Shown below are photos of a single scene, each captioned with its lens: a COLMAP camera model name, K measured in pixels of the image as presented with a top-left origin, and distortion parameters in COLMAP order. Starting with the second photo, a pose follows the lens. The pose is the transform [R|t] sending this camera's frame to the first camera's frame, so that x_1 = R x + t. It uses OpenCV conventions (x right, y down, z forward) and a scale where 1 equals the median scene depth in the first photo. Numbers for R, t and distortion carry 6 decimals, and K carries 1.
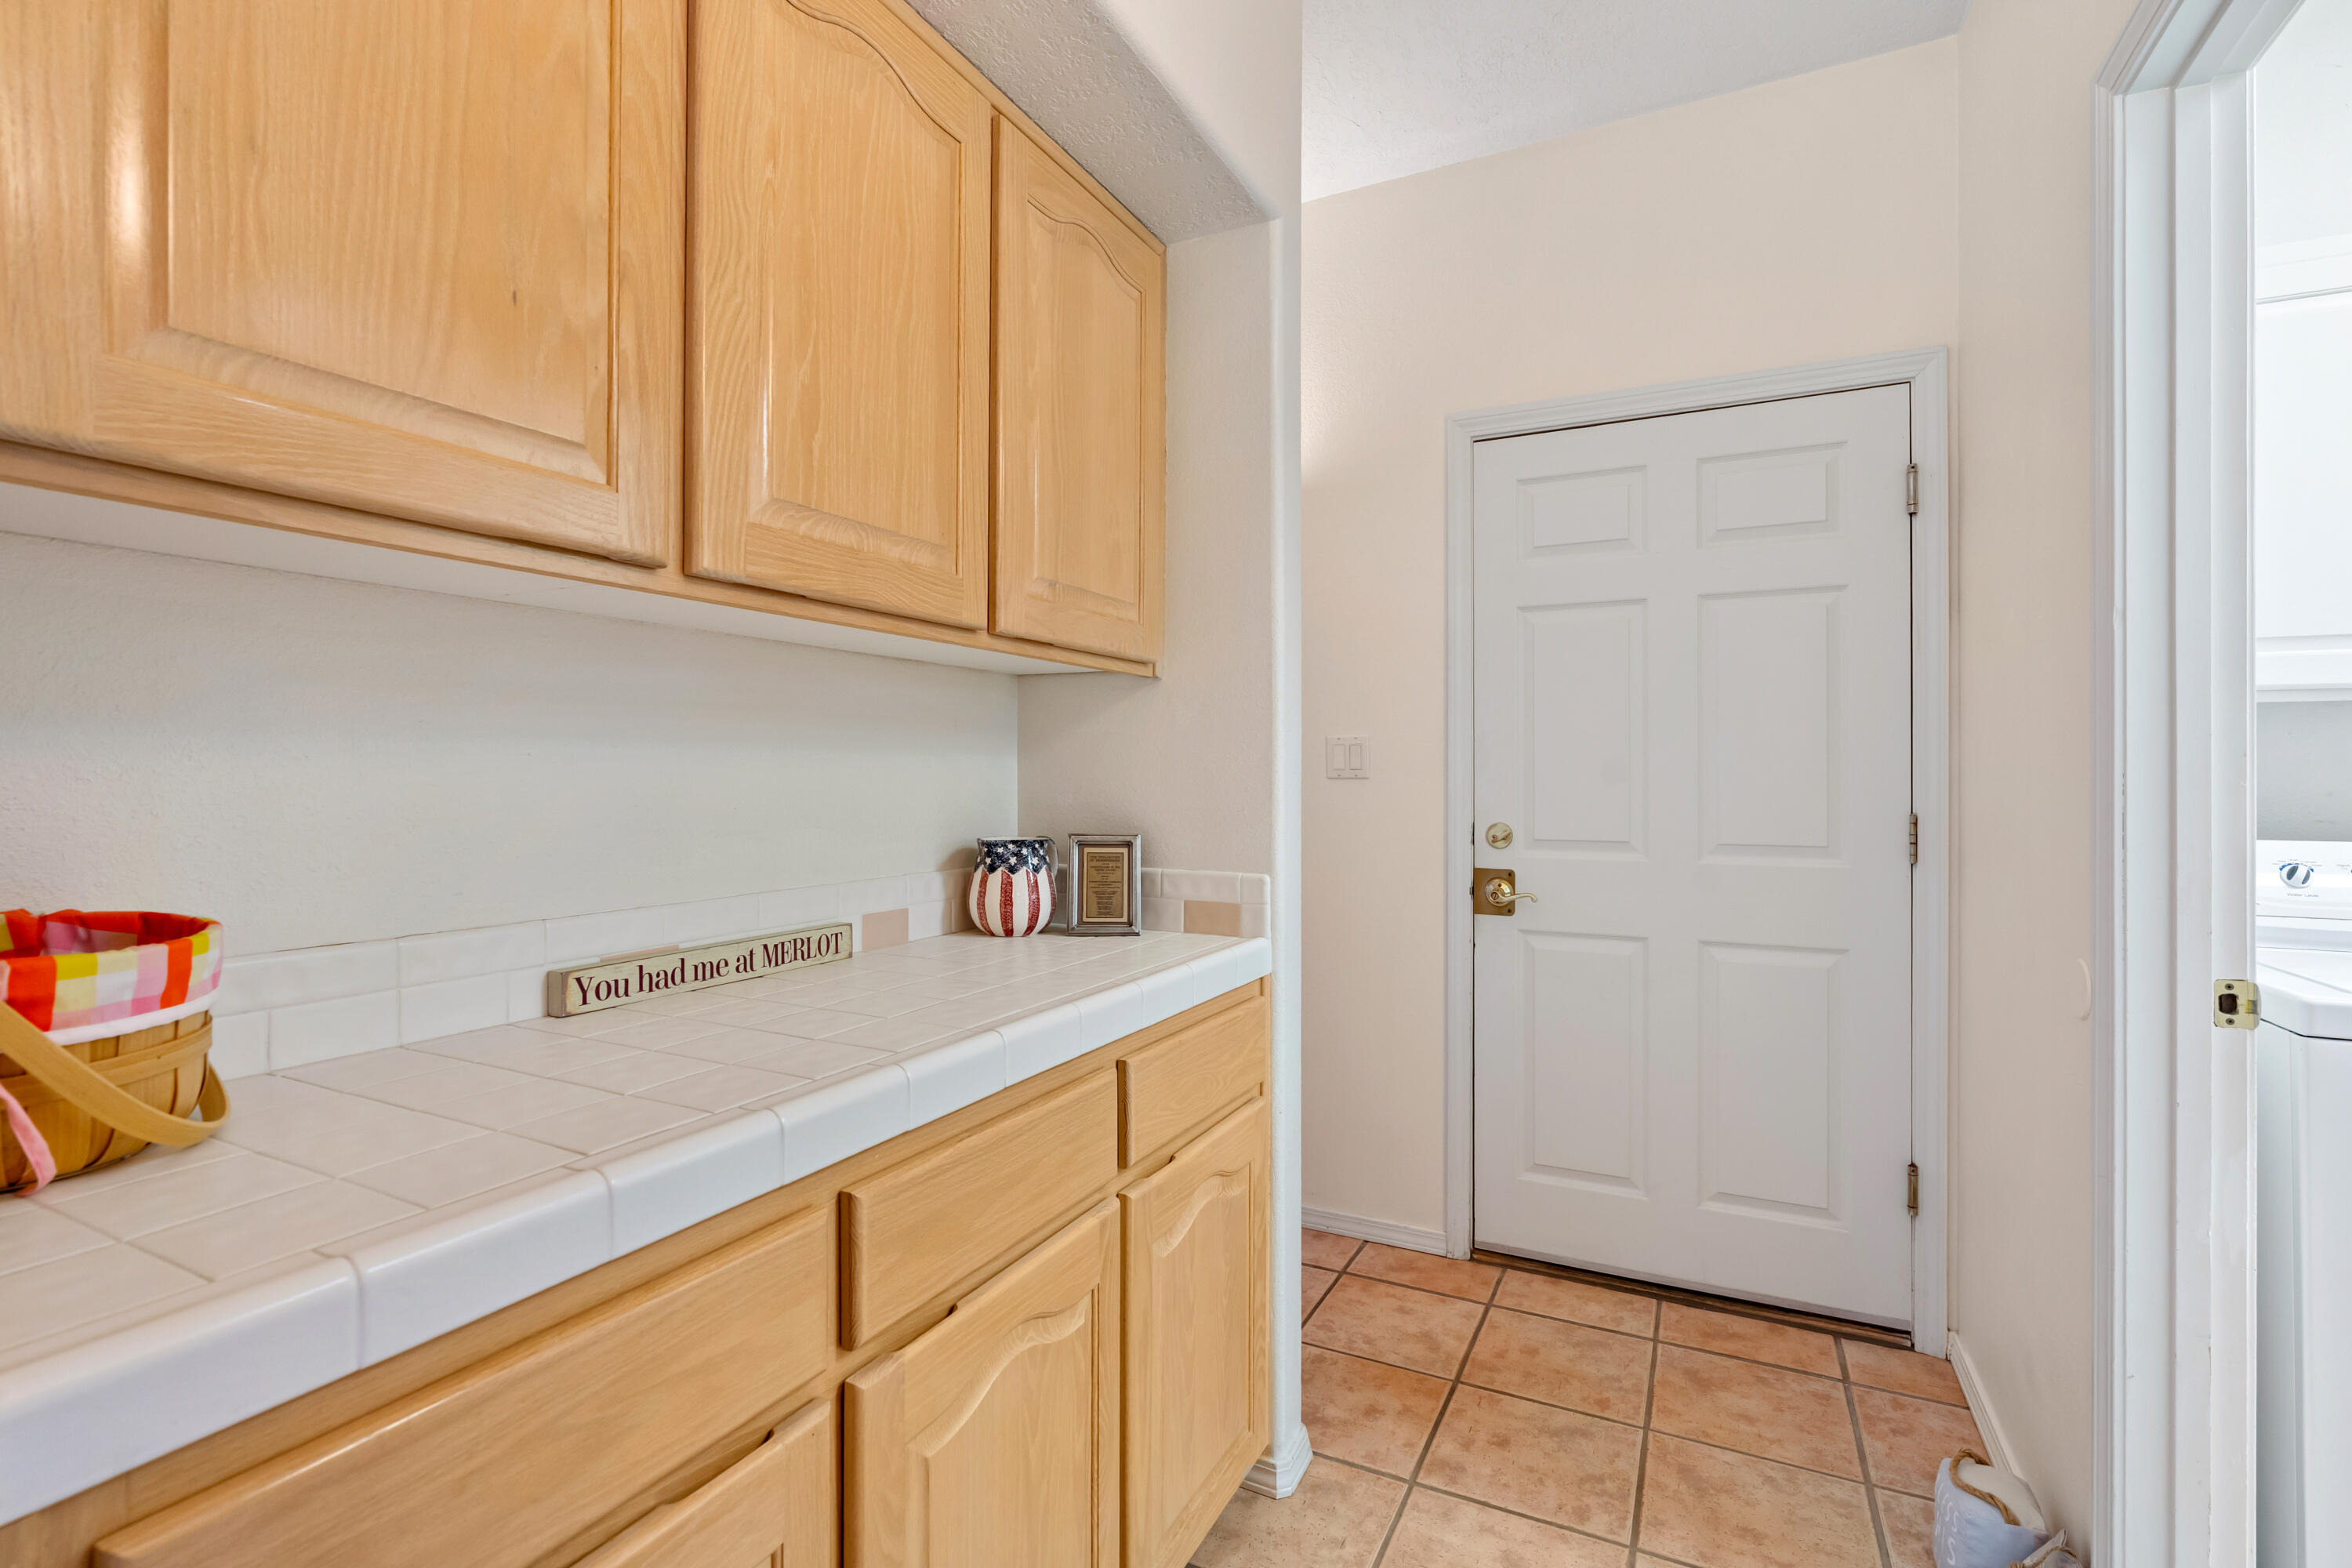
lens RADIAL K [[1085.5, 0, 1178.5], [0, 1085.5, 769.9], [0, 0, 1]] dist [-0.011966, 0.005462]
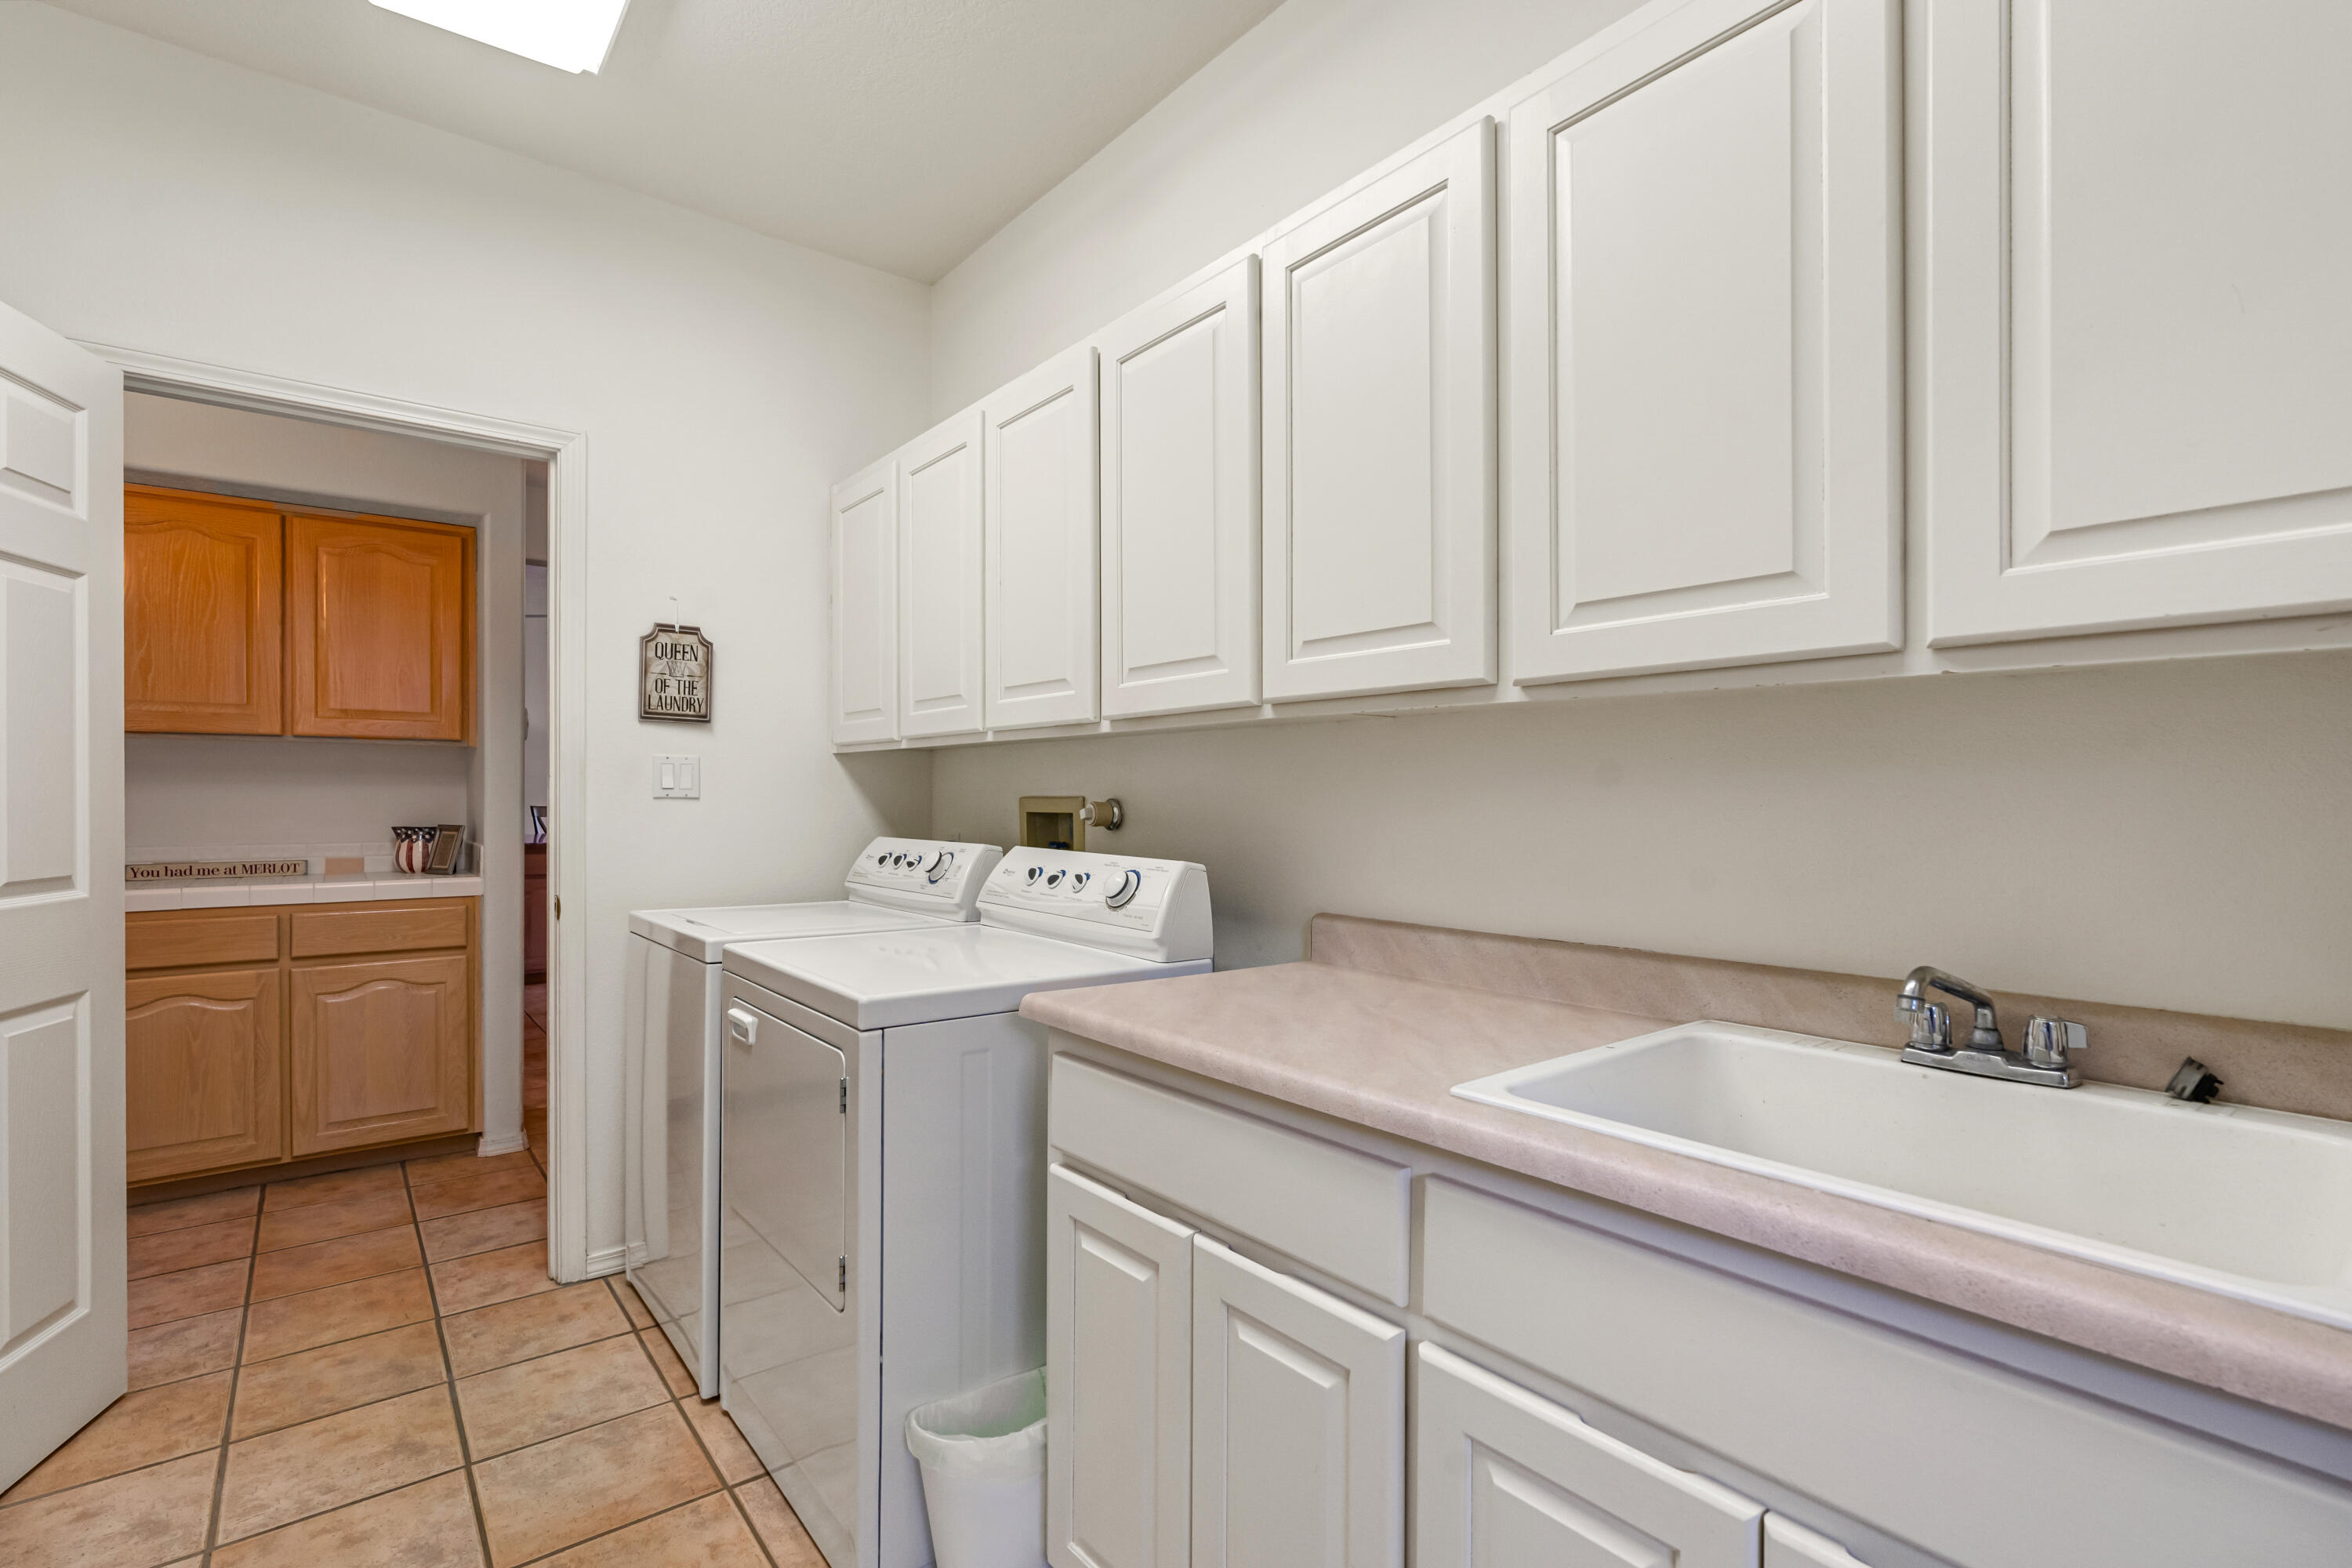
lens RADIAL K [[1073.6, 0, 1188.3], [0, 1073.6, 796.4], [0, 0, 1]] dist [-0.009554, 0.000343]
pose [[0.910480, -0.000177, -0.413552, 2.624976], [0.001268, 0.999996, 0.002365, 0.003274], [0.413550, -0.002678, 0.910477, -0.322919]]
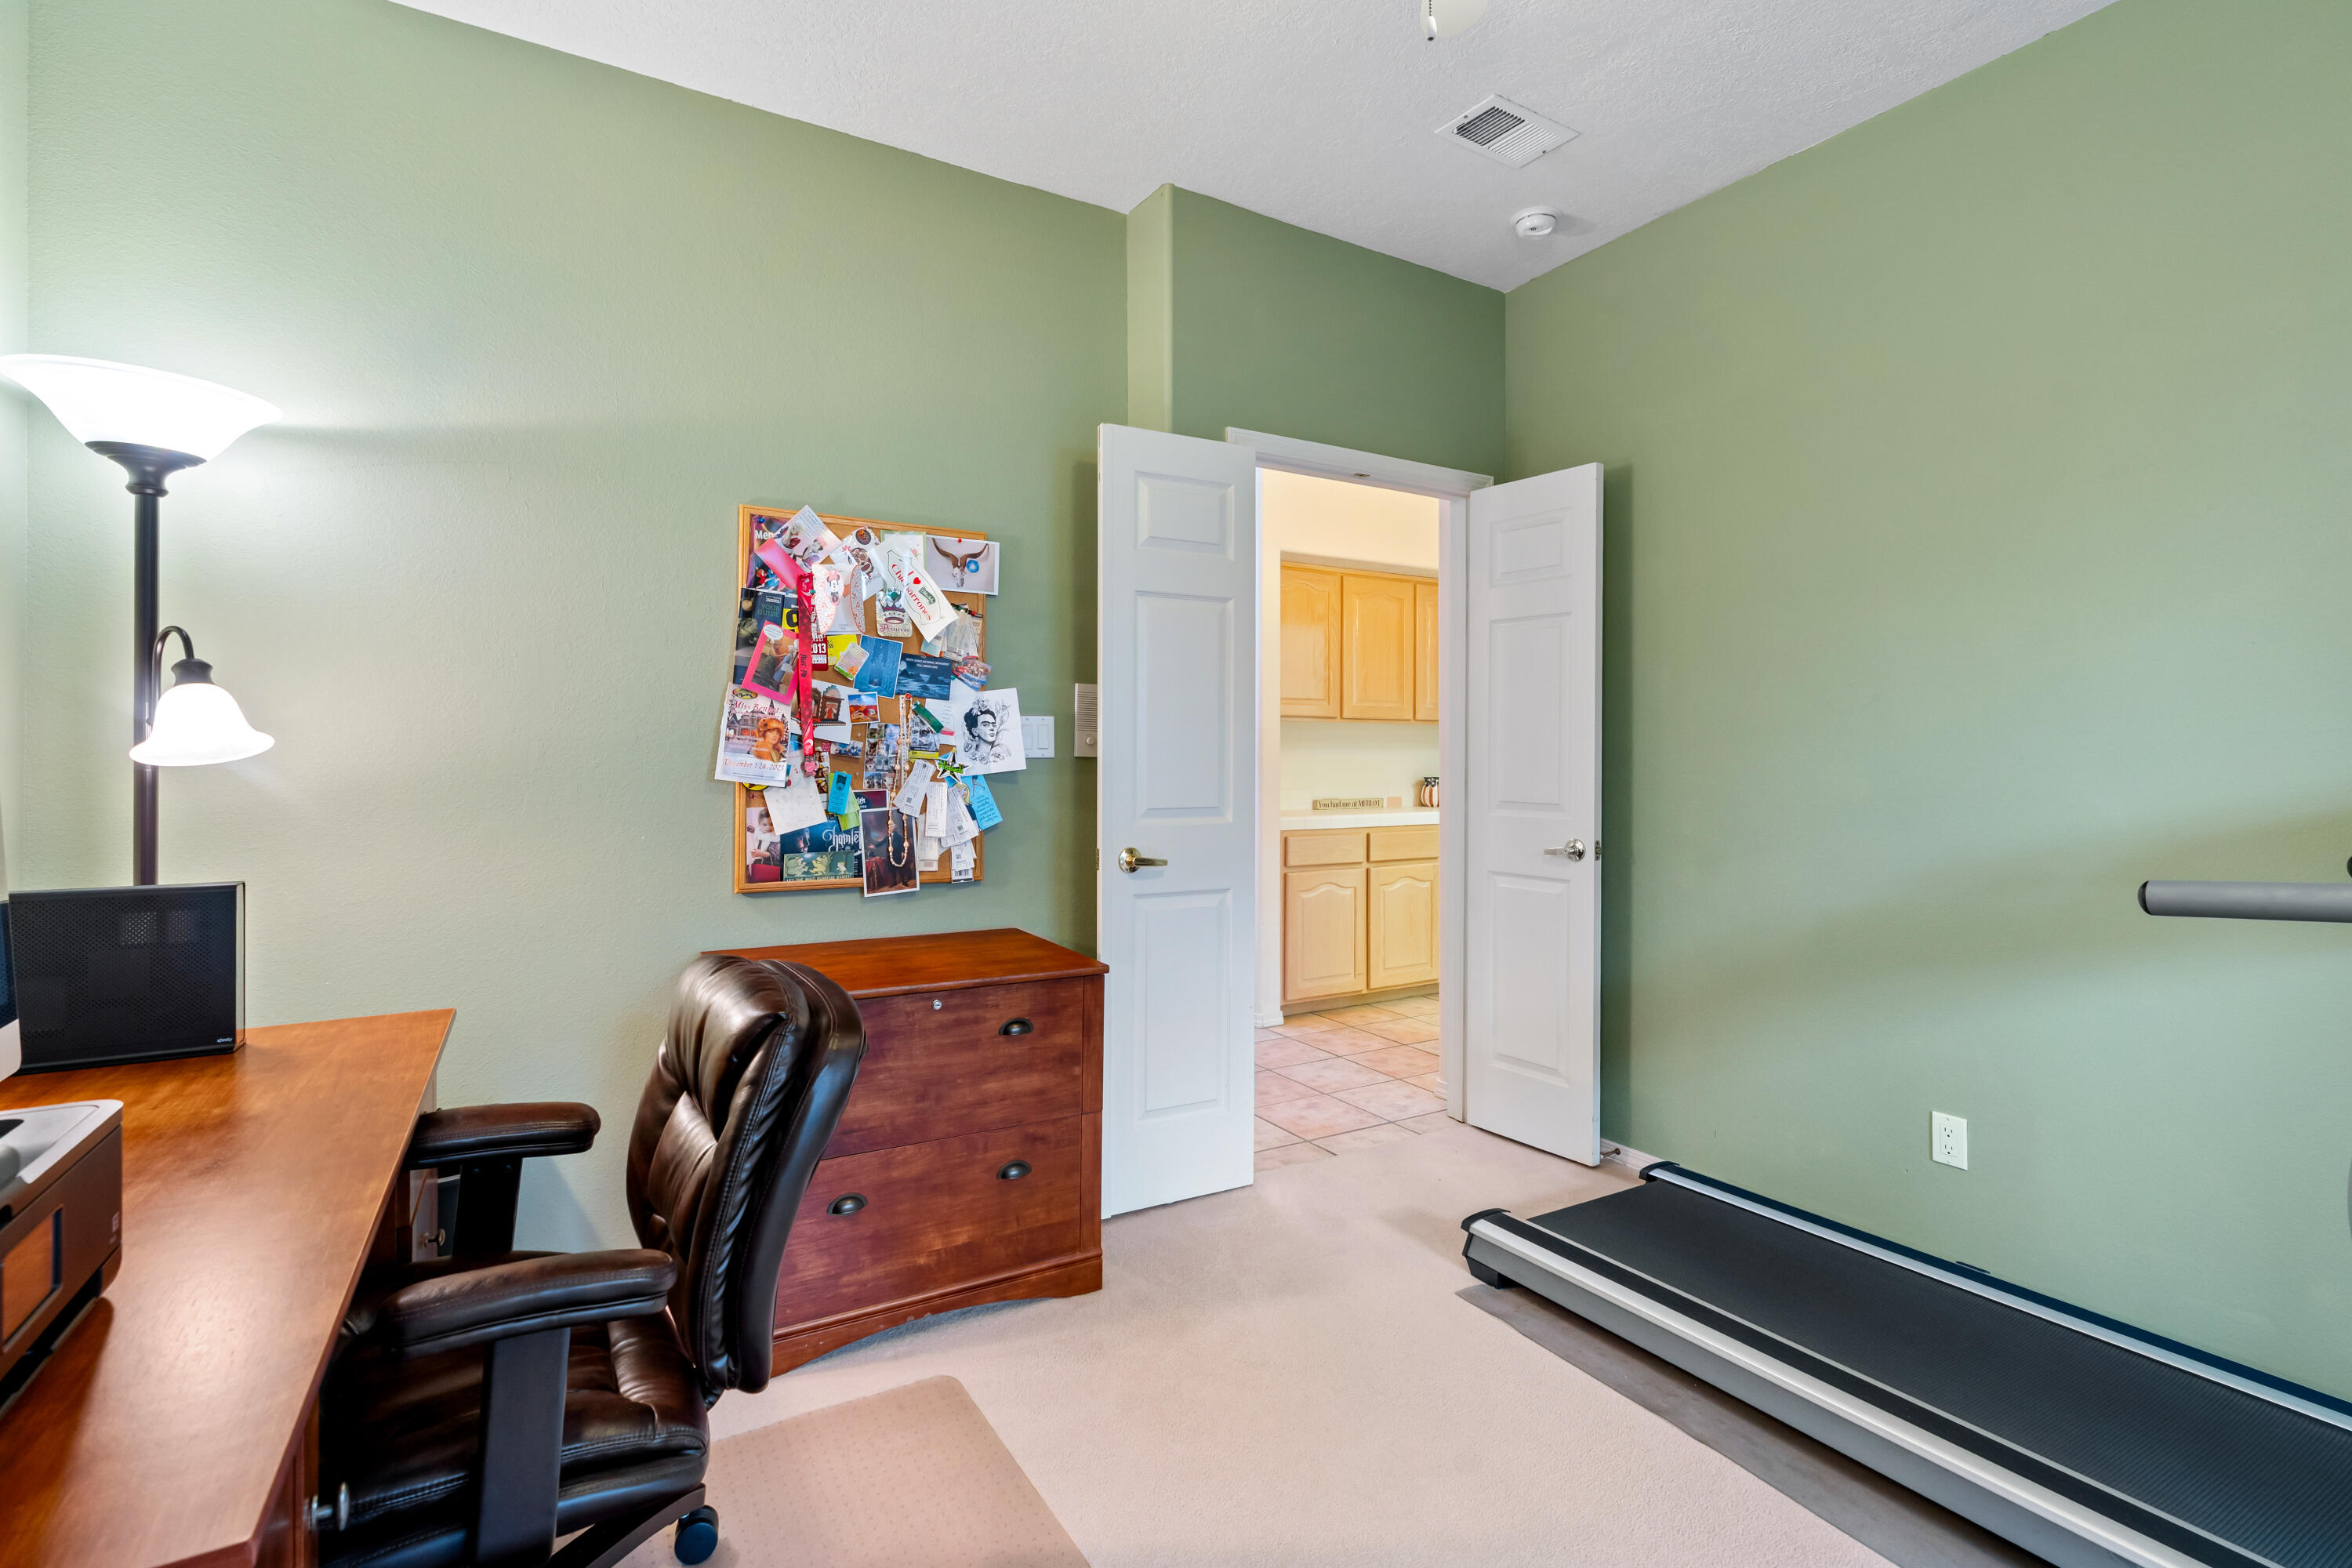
lens RADIAL K [[1122.8, 0, 1173.7], [0, 1122.8, 745.8], [0, 0, 1]] dist [-0.015086, -0.000157]
pose [[0.843100, -0.002523, -0.537751, 1.249092], [0.001118, 0.999995, -0.002939, -0.025177], [0.537756, 0.001876, 0.843098, -2.815304]]
